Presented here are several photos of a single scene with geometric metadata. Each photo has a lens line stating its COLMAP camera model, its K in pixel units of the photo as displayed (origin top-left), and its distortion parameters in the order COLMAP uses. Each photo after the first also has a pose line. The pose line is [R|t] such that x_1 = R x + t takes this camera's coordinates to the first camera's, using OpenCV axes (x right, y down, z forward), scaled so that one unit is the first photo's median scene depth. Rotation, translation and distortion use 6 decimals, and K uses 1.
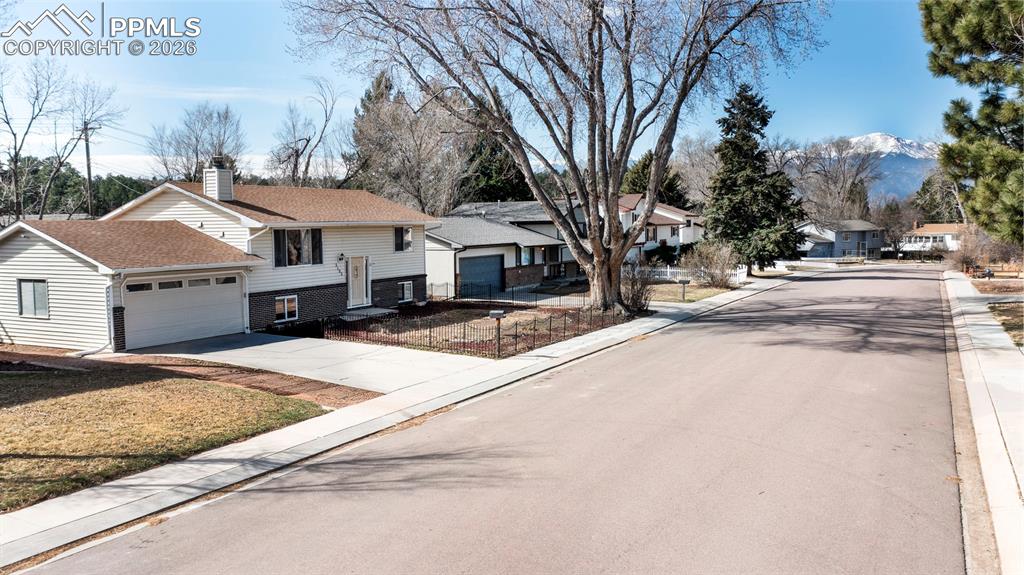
lens RADIAL K [[836.4, 0, 512.0], [0, 836.4, 287.5], [0, 0, 1]] dist [0.003185, 0.004529]
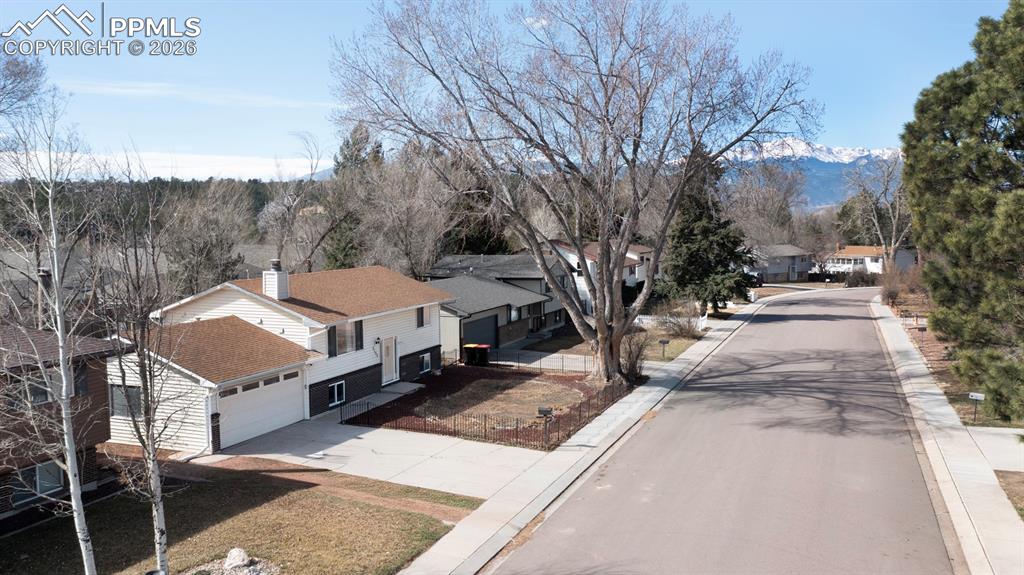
lens RADIAL K [[836.4, 0, 512.0], [0, 836.4, 287.5], [0, 0, 1]] dist [0.003185, 0.004529]
pose [[0.995769, -0.007050, 0.091621, -0.120243], [0.006844, 0.999973, 0.002557, -0.102171], [-0.091636, -0.001920, 0.995791, -0.113147]]
